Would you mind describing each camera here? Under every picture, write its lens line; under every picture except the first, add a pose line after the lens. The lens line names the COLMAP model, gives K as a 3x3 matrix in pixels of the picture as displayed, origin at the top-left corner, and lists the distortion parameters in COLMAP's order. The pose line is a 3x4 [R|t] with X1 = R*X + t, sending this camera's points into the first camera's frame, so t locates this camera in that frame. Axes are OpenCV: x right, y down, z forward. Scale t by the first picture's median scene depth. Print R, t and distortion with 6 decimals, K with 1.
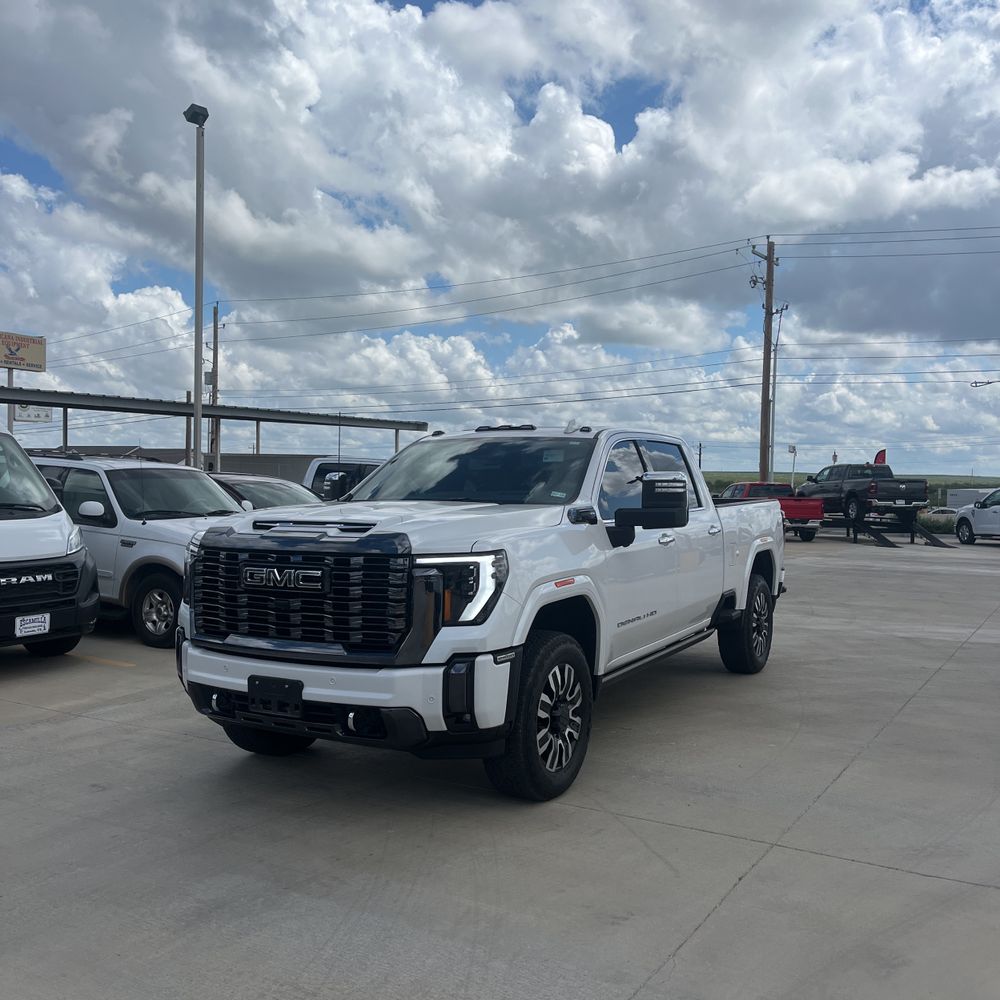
lens RADIAL K [[1006.9, 0, 505.3], [0, 1006.9, 499.9], [0, 0, 1]] dist [0.027182, 0.000000]
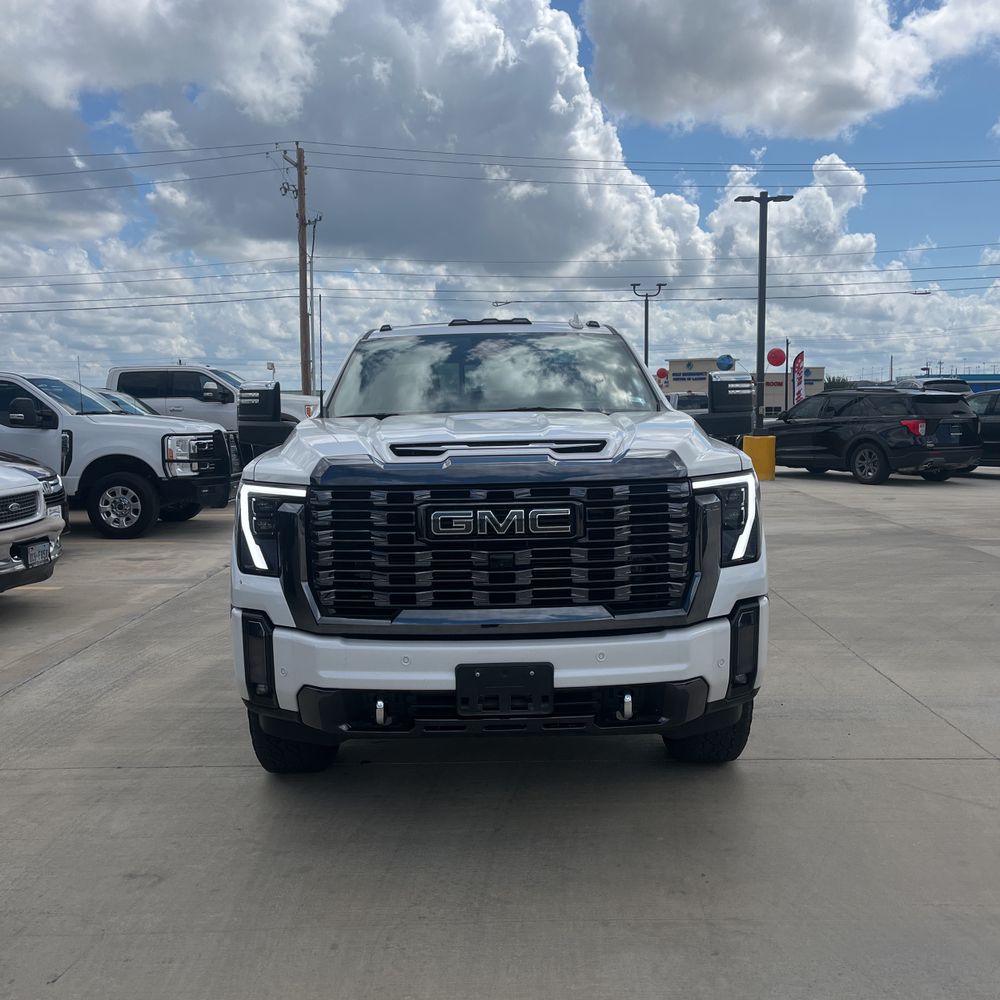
lens RADIAL K [[1006.9, 0, 499.5], [0, 1006.9, 493.9], [0, 0, 1]] dist [0.027182, 0.000000]
pose [[0.866758, -0.063038, 0.494730, -0.578783], [0.026046, 0.996348, 0.081320, 0.001200], [-0.498049, -0.057599, 0.865234, 0.406218]]
